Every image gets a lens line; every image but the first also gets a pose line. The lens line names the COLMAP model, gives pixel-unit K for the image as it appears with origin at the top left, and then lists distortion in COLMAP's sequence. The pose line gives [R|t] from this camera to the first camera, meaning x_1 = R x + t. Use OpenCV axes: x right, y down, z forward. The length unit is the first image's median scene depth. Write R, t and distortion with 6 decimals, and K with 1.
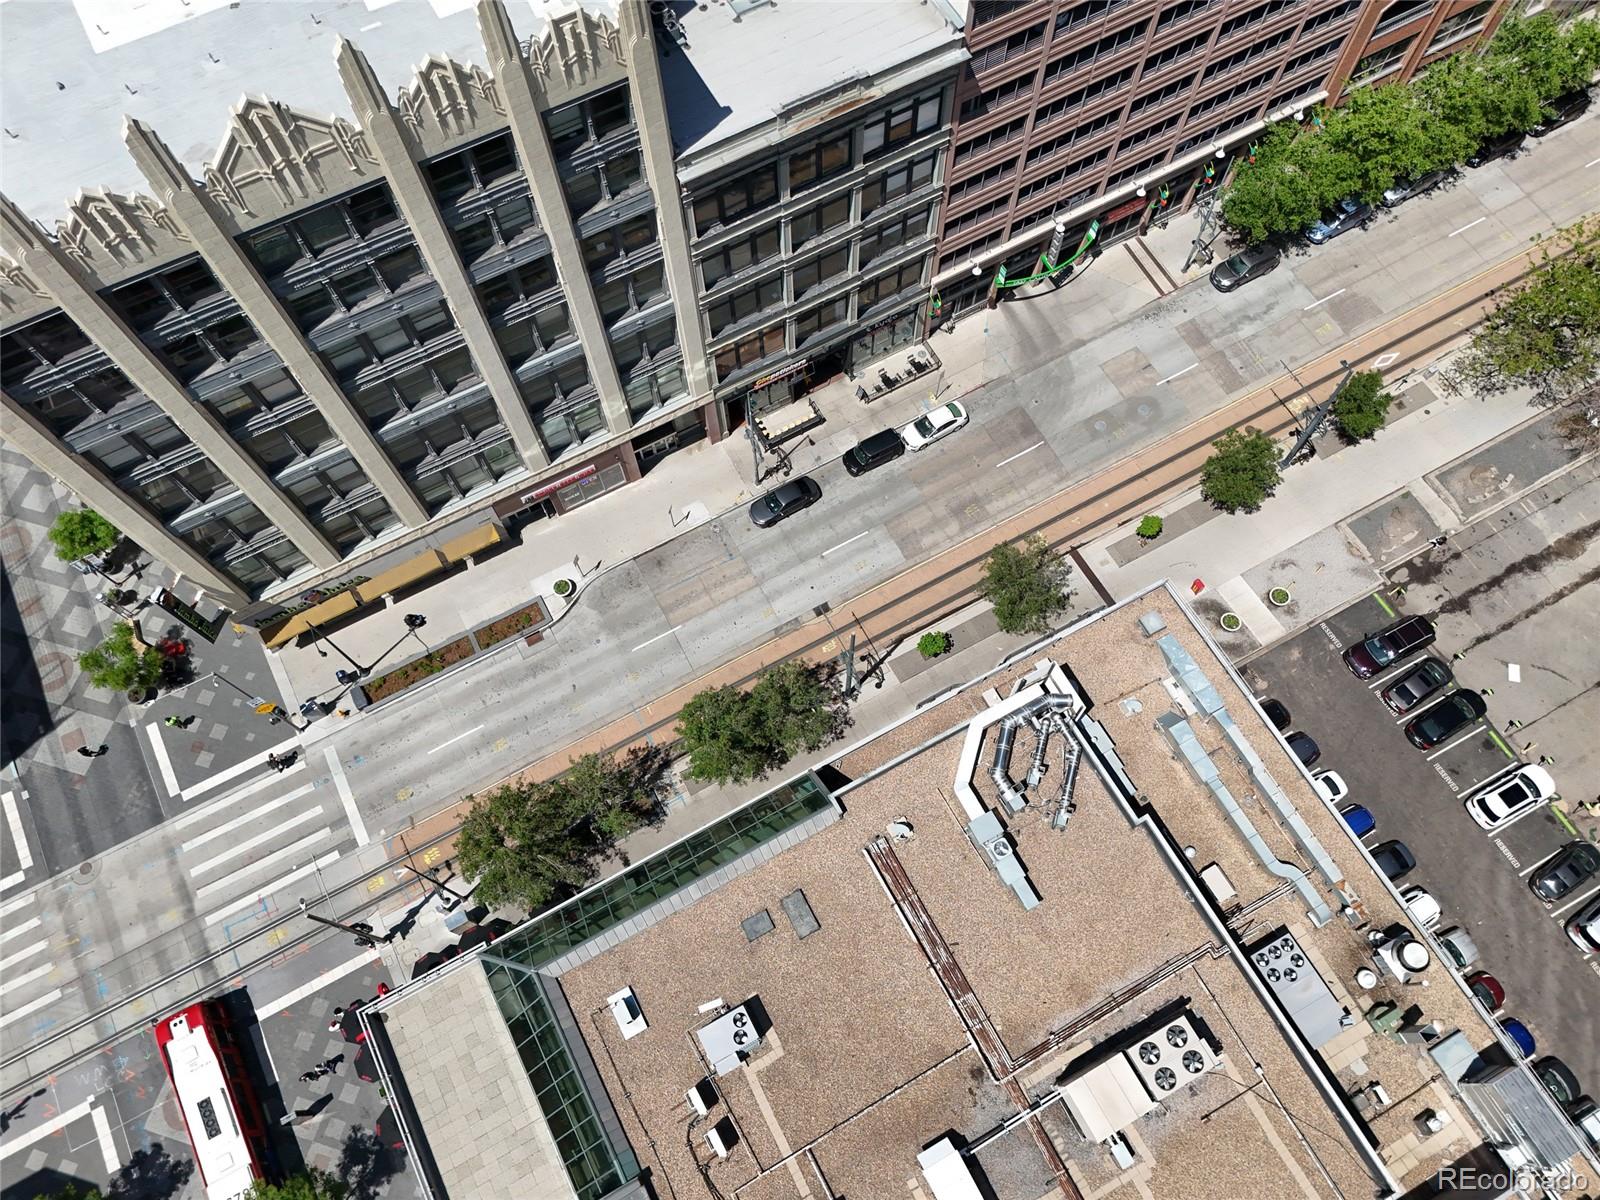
lens RADIAL K [[1172.9, 0, 805.1], [0, 1172.9, 594.1], [0, 0, 1]] dist [0.073523, -0.067458]
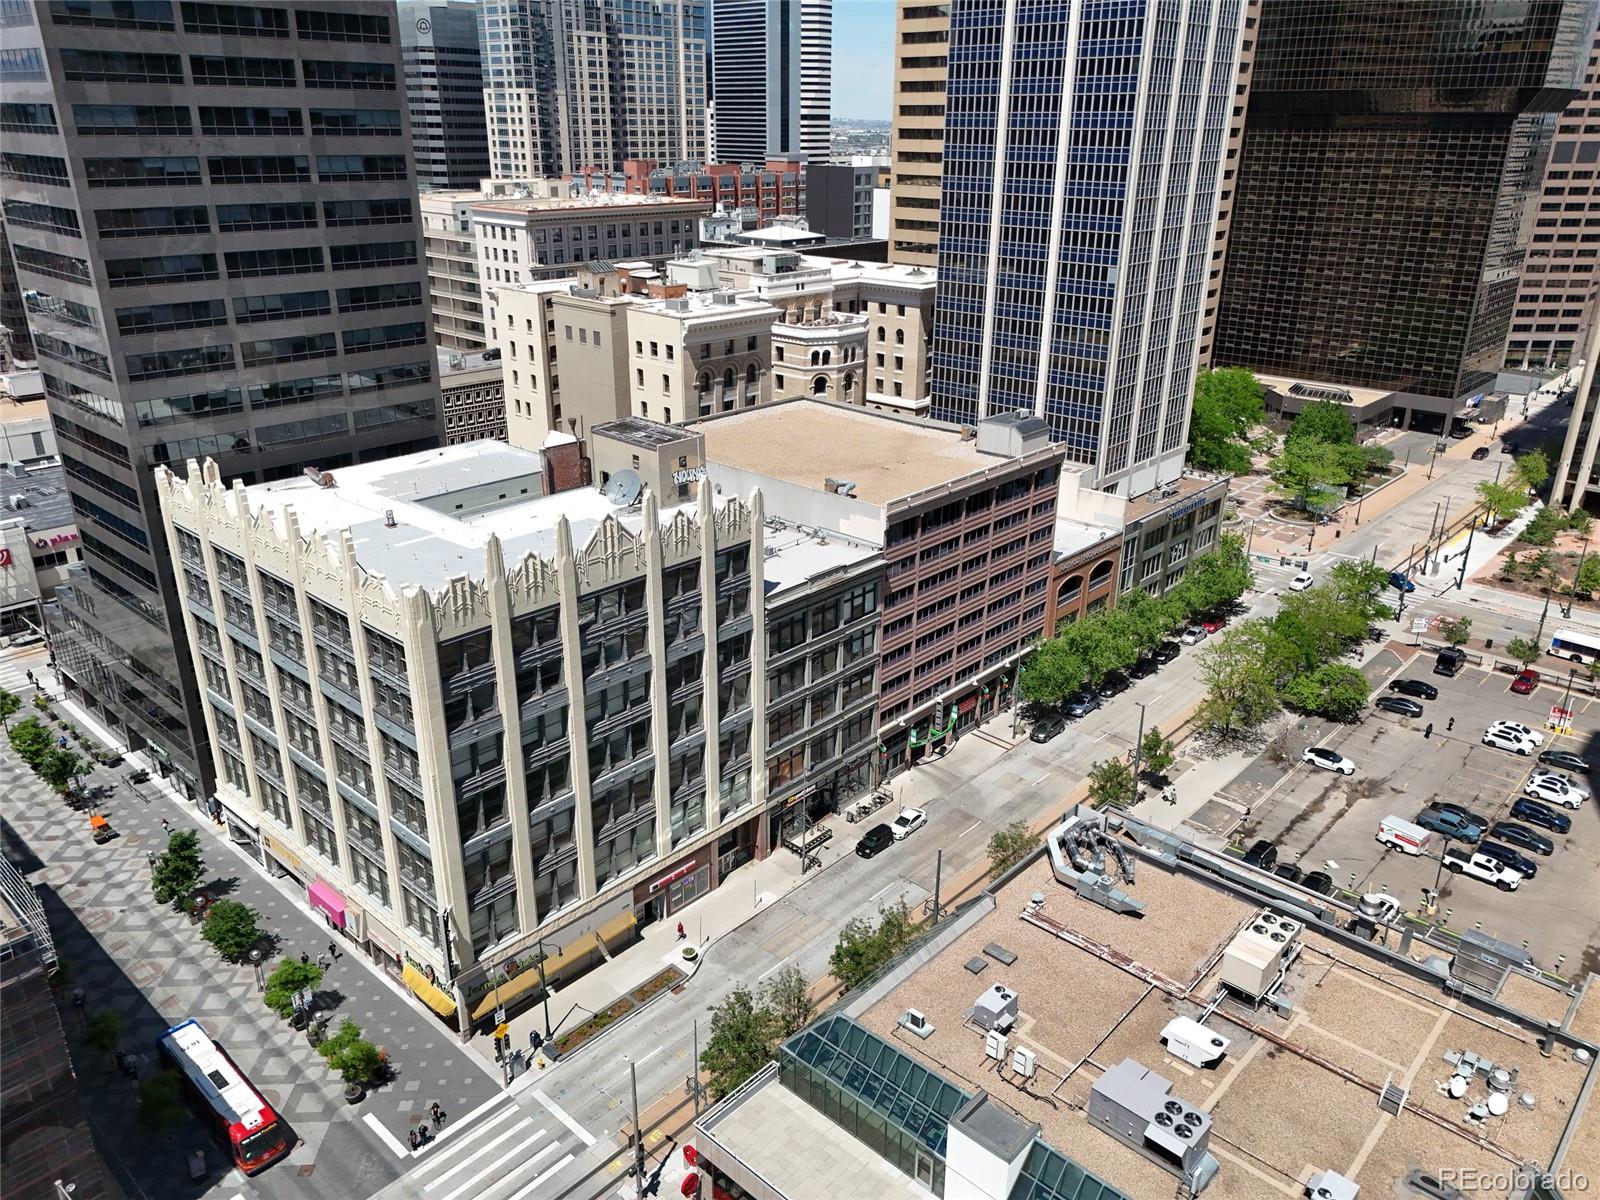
lens RADIAL K [[1172.9, 0, 801.8], [0, 1172.9, 598.6], [0, 0, 1]] dist [0.073523, -0.067458]
pose [[0.947034, -0.098430, 0.305676, -0.469791], [0.286808, 0.687432, -0.667217, 0.653197], [-0.144457, 0.719547, 0.679252, -0.162543]]
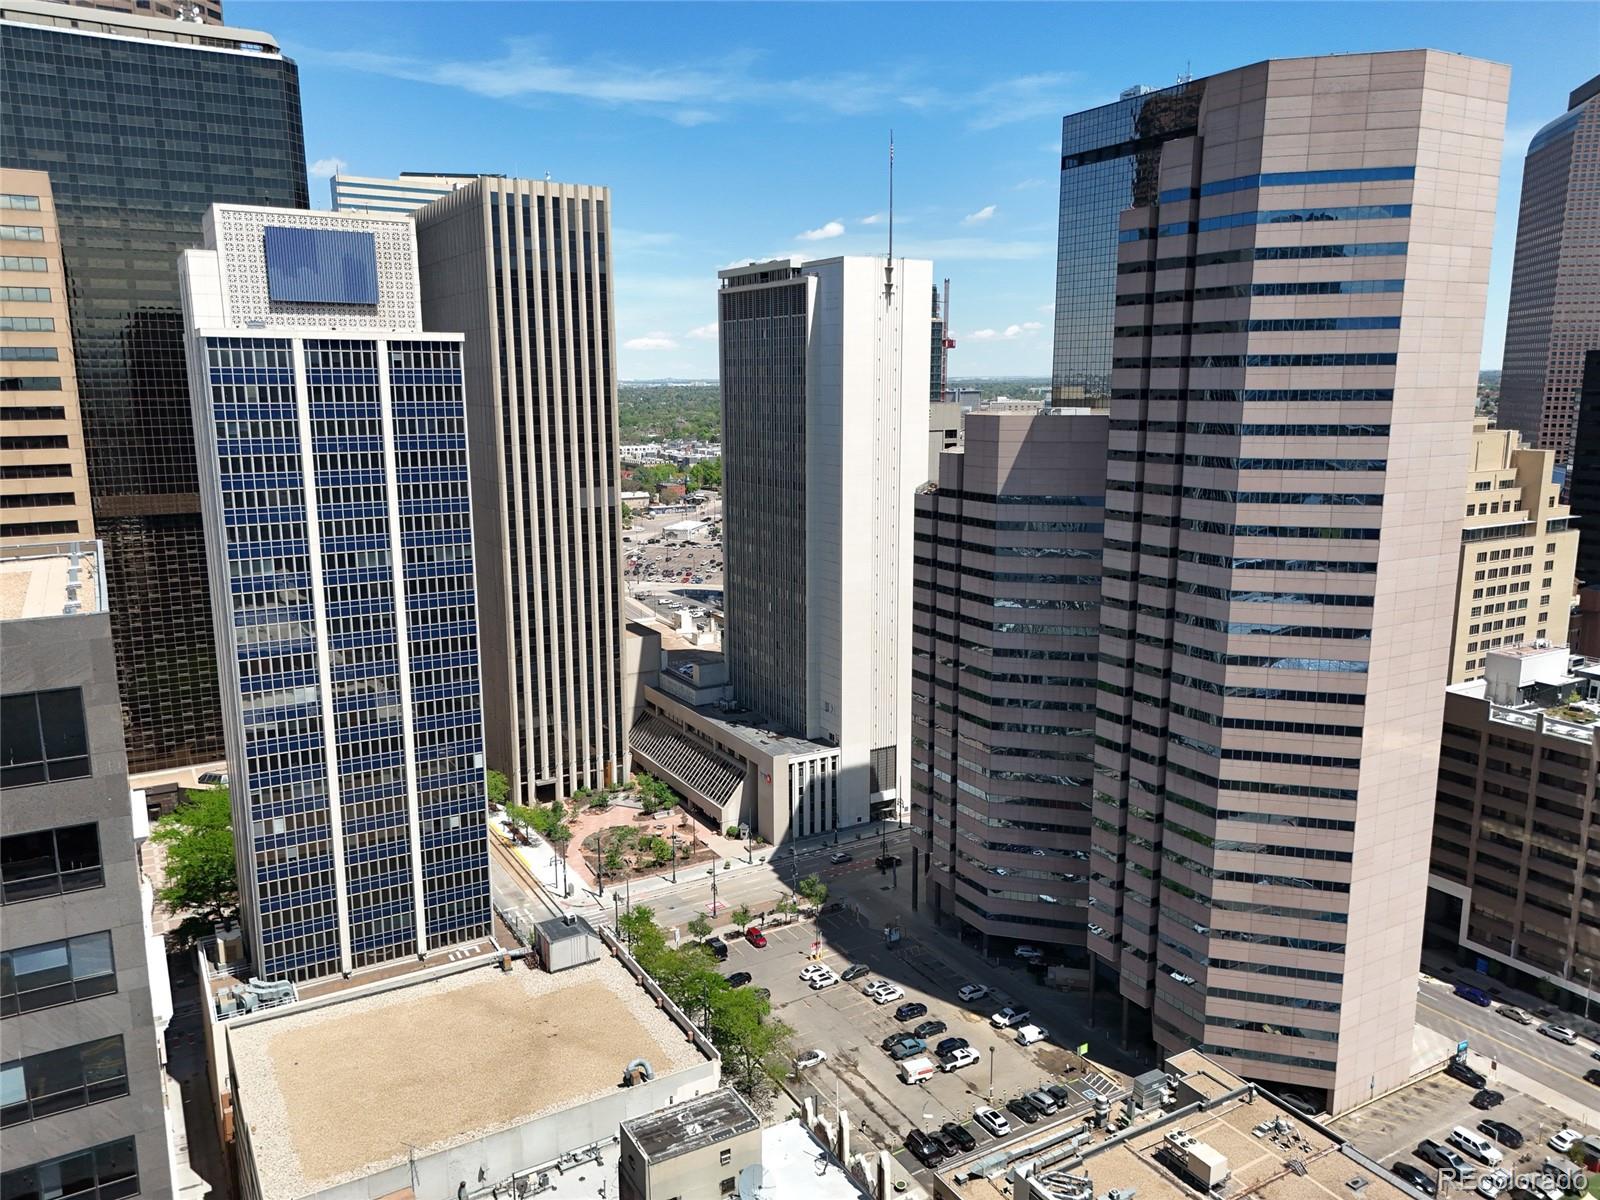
lens RADIAL K [[1172.9, 0, 806.6], [0, 1172.9, 591.7], [0, 0, 1]] dist [0.073523, -0.067458]
pose [[-0.030148, -0.161436, 0.986423, -1.333773], [0.923869, 0.372182, 0.089146, -0.671579], [-0.381521, 0.914012, 0.137926, -0.053062]]
